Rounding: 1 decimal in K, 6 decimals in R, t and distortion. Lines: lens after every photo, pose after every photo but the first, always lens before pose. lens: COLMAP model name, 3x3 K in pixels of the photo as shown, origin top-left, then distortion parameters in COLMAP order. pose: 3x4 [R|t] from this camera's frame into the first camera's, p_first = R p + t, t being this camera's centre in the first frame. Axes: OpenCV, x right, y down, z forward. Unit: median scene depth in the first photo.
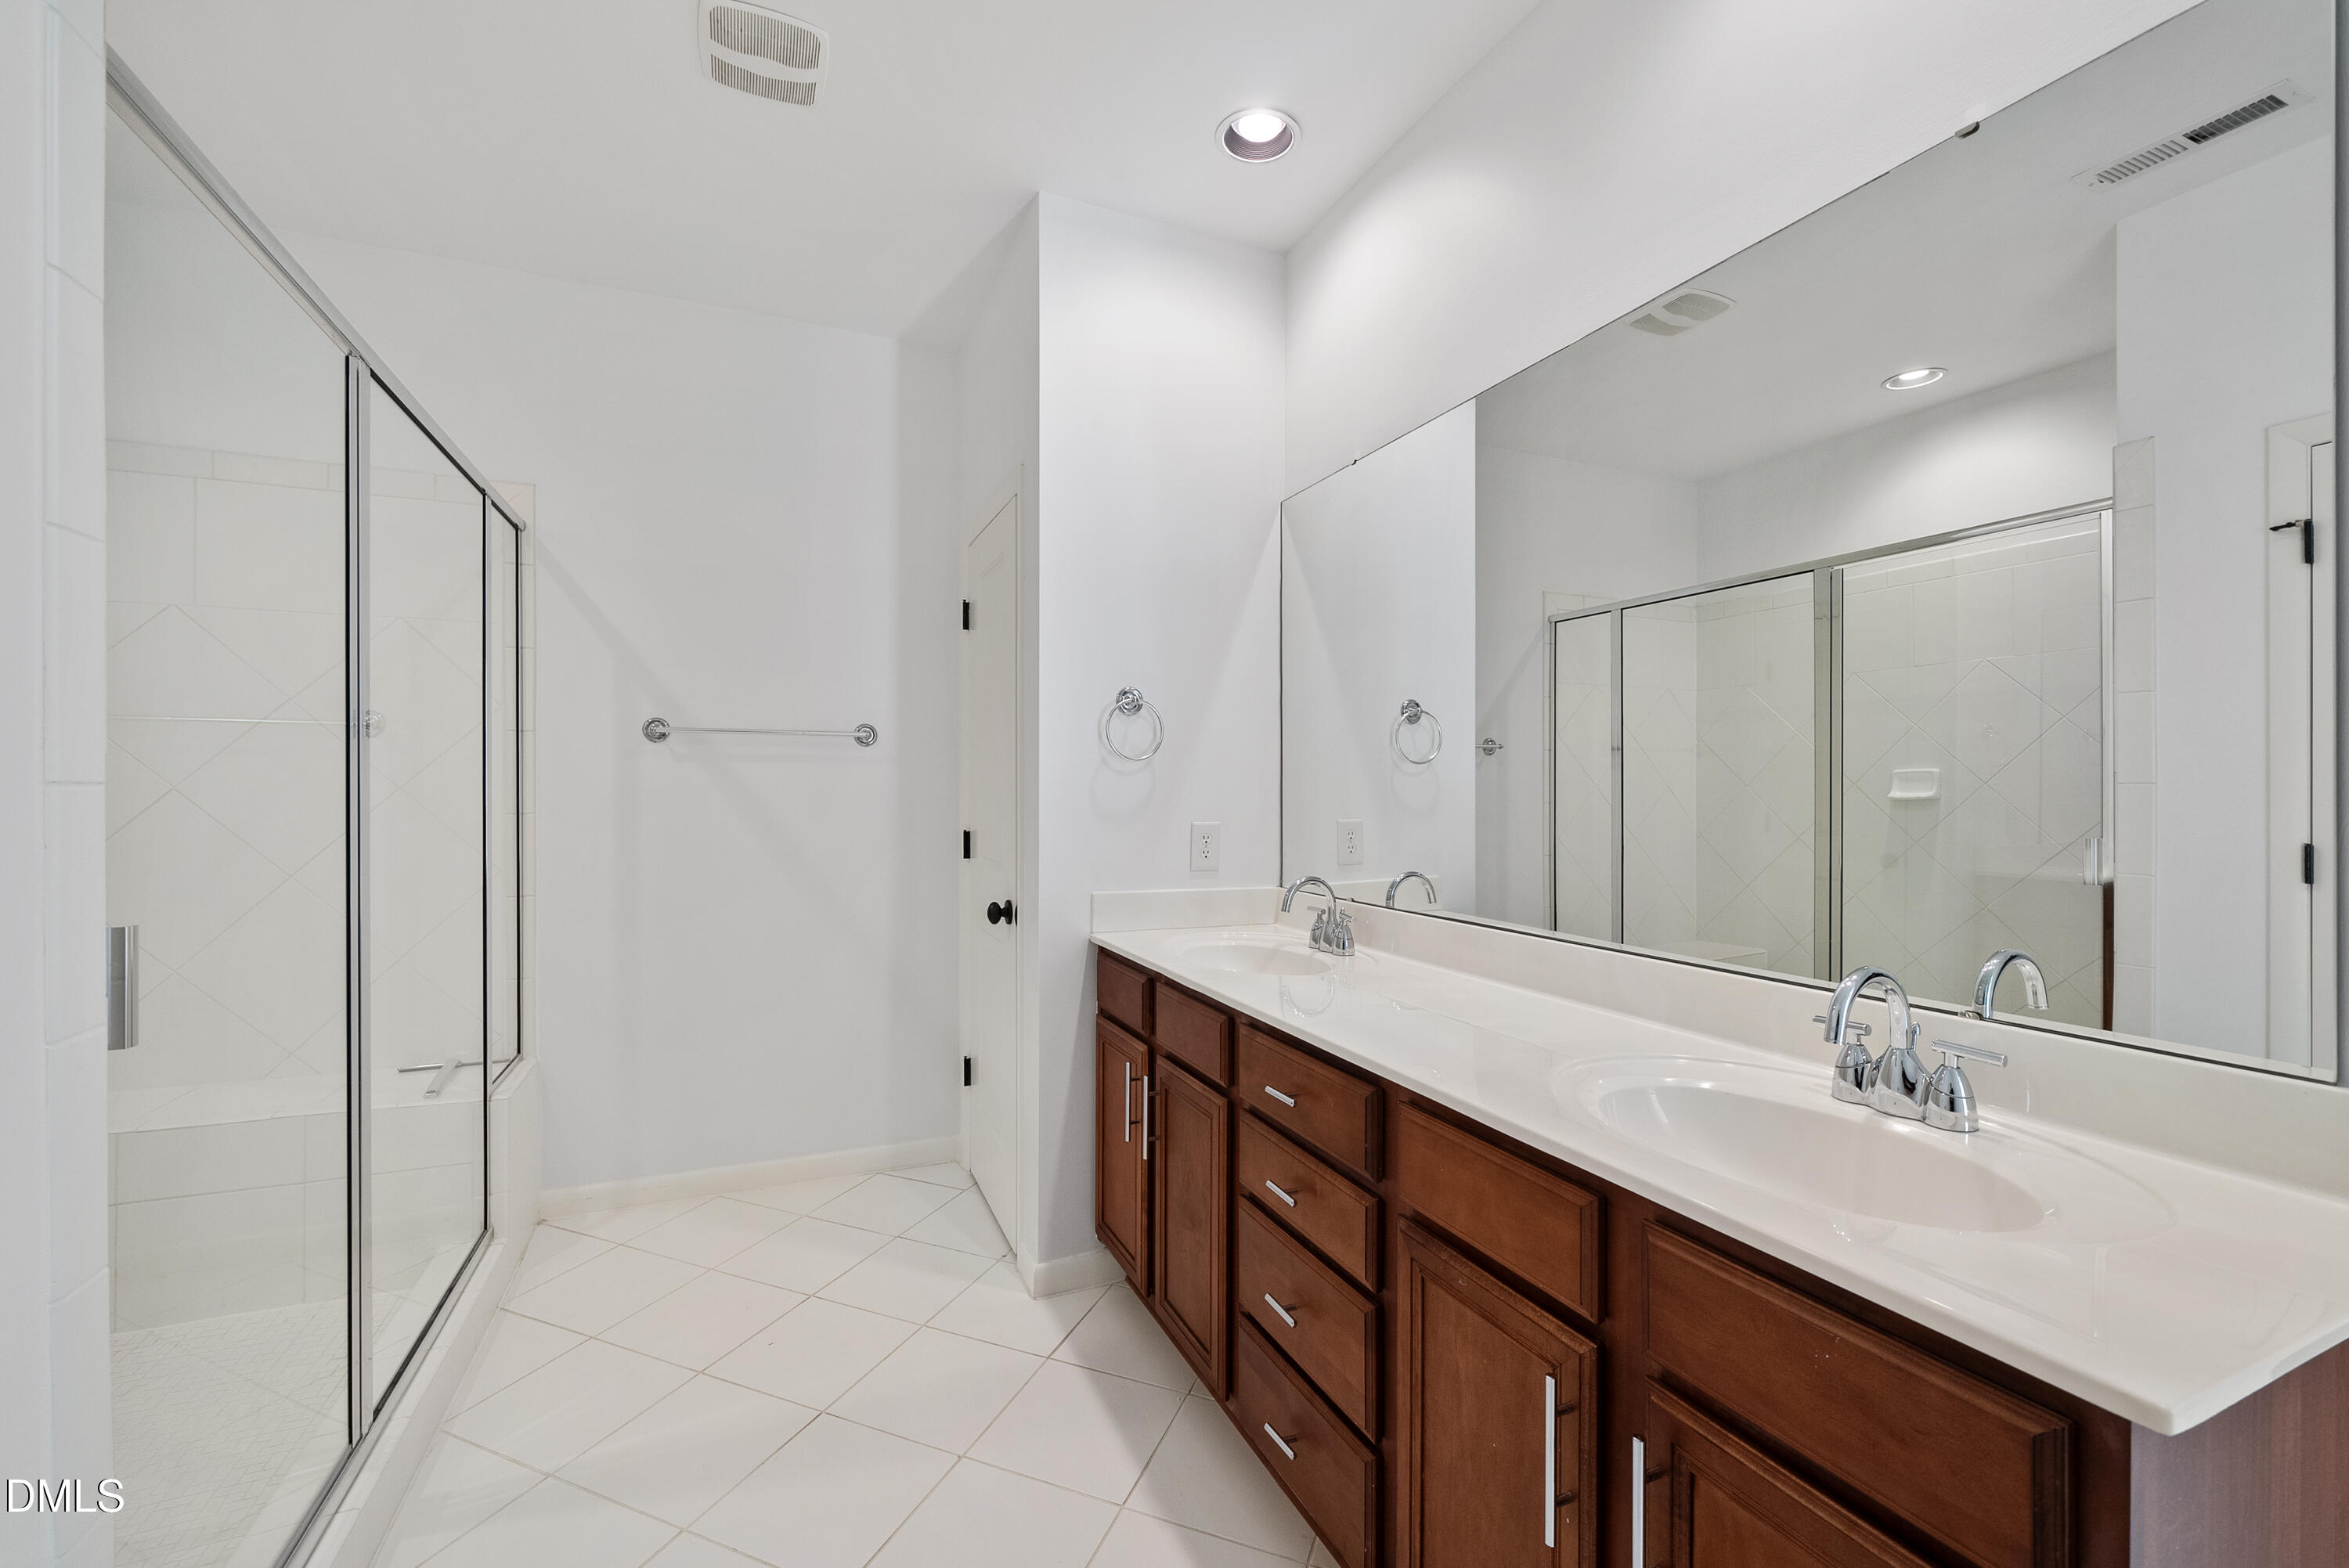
lens RADIAL K [[951.7, 0, 1172.0], [0, 951.7, 781.9], [0, 0, 1]] dist [-0.001443, 0.000031]
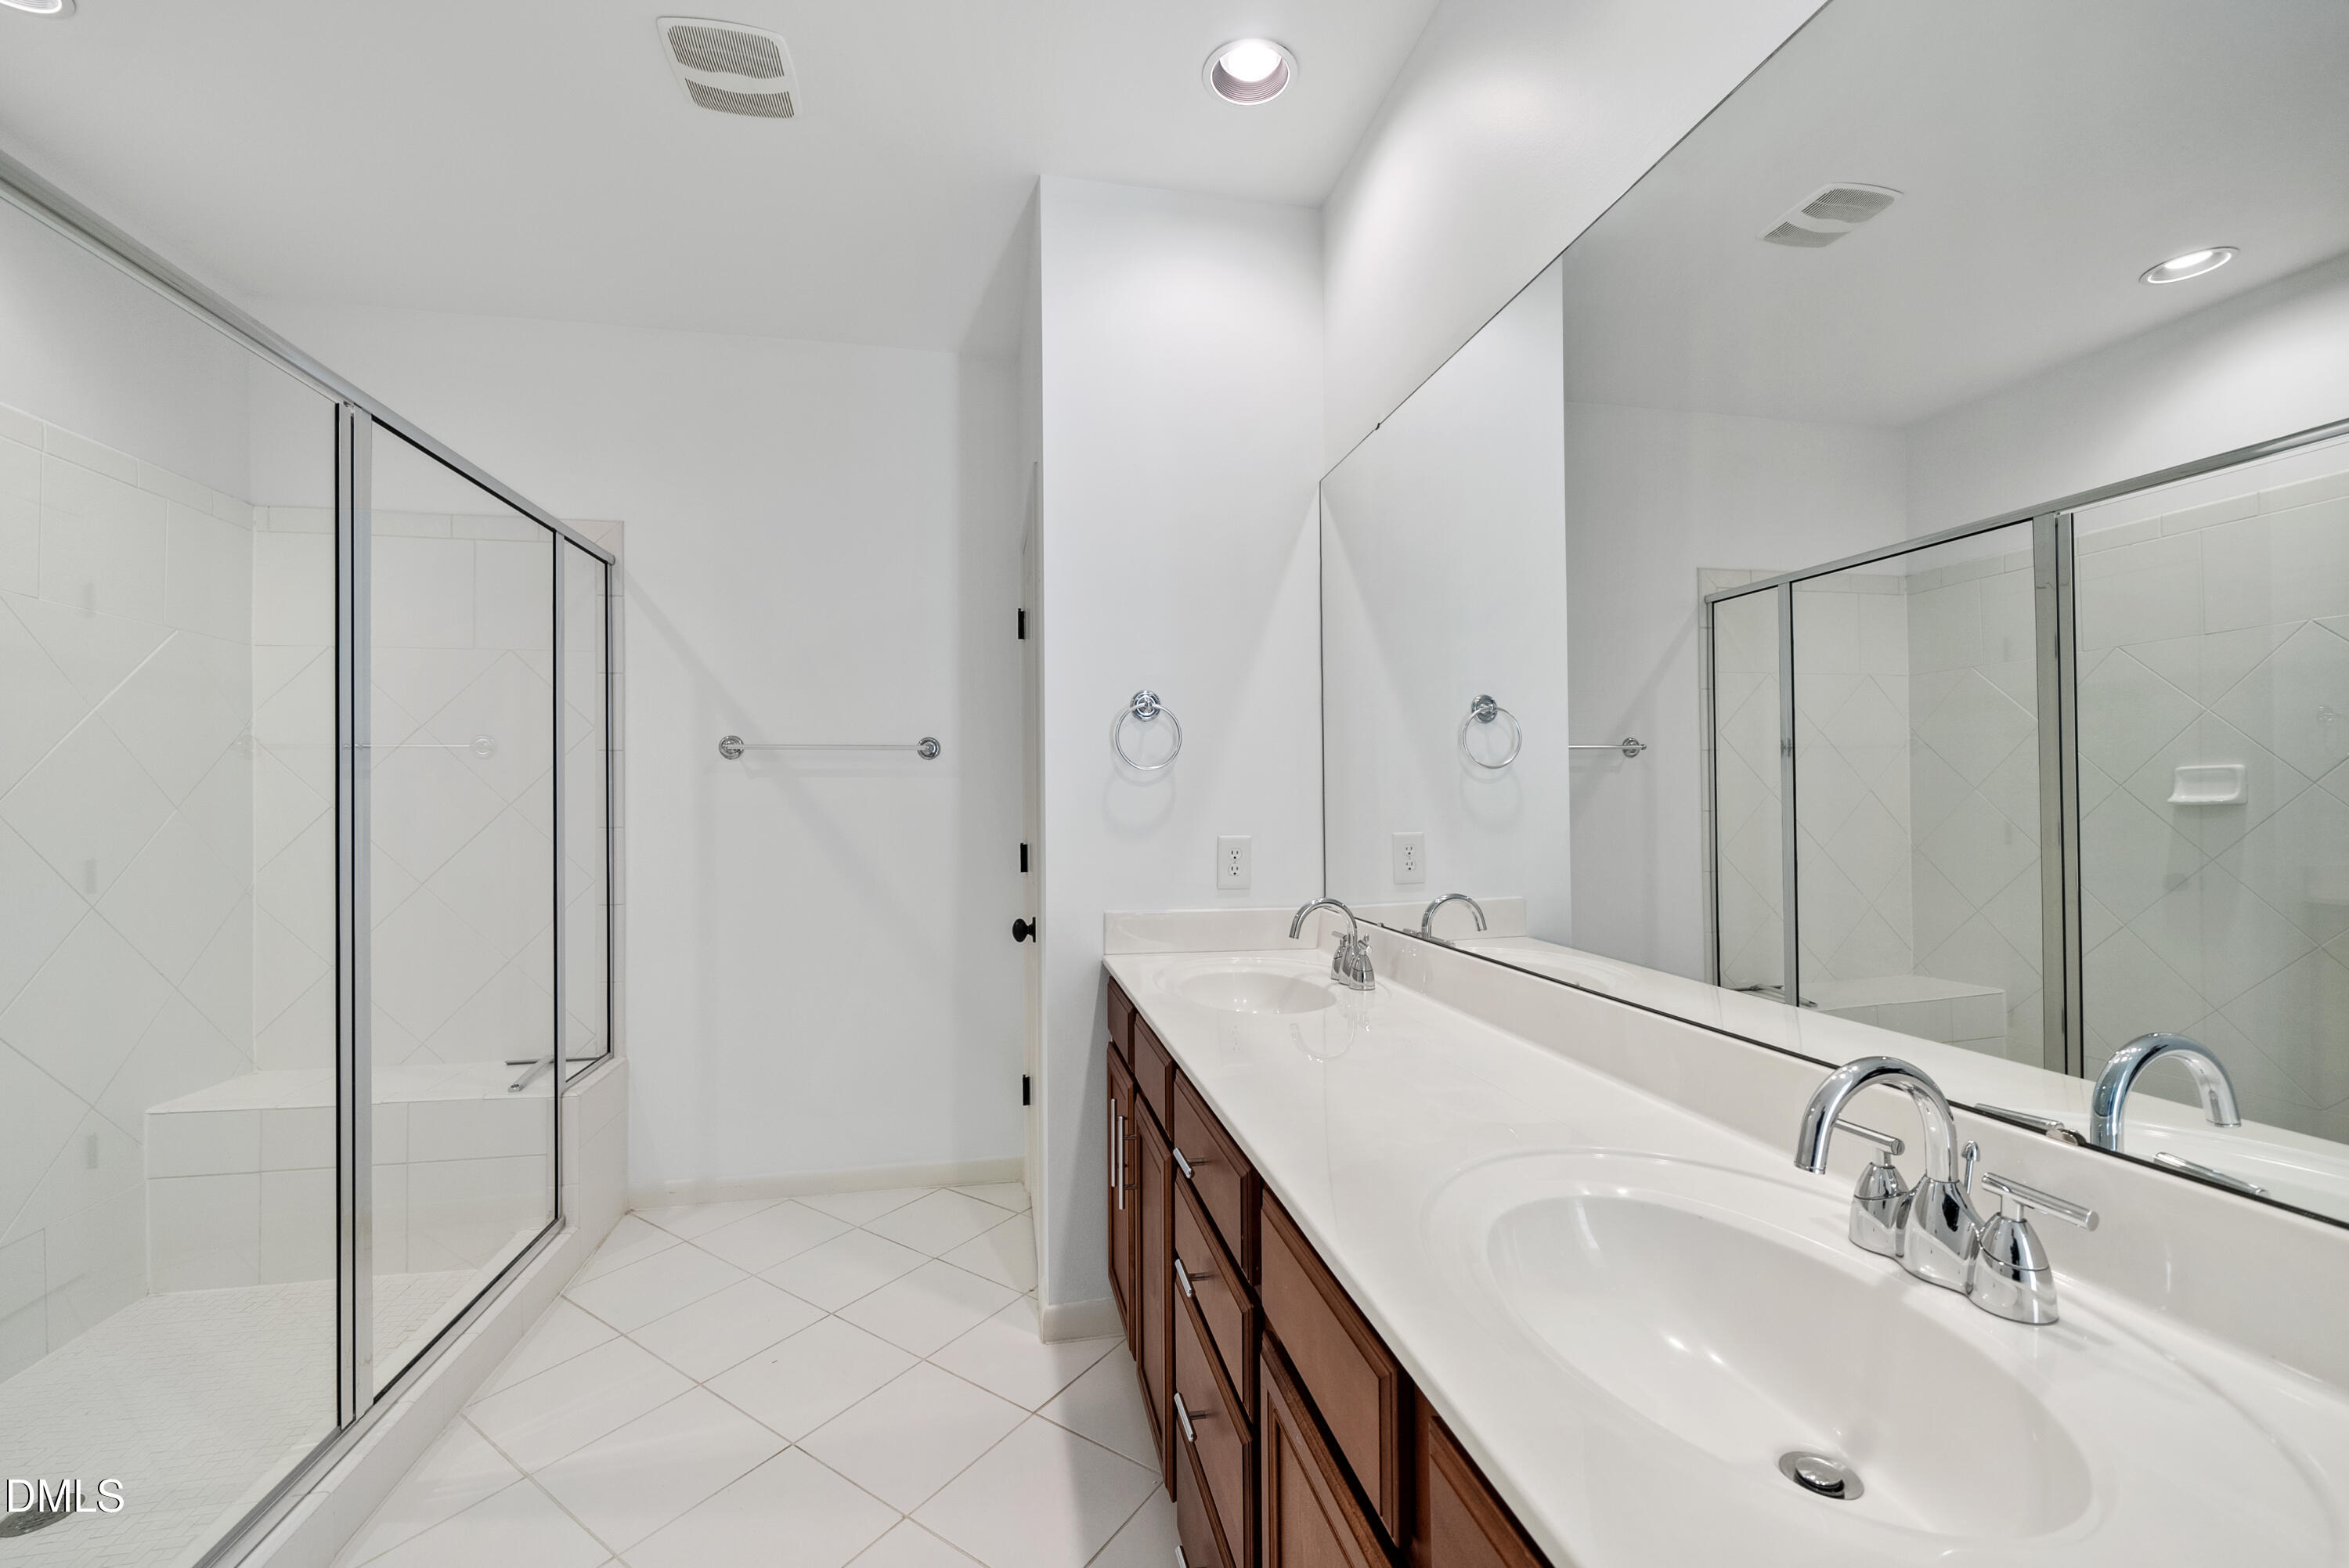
lens RADIAL K [[941.3, 0, 1168.2], [0, 941.3, 782.4], [0, 0, 1]] dist [-0.001786, -0.000349]
pose [[0.977312, -0.012156, -0.211453, 0.172132], [0.010011, 0.999887, -0.011211, 0.000573], [0.211566, 0.008840, 0.977324, 0.106736]]
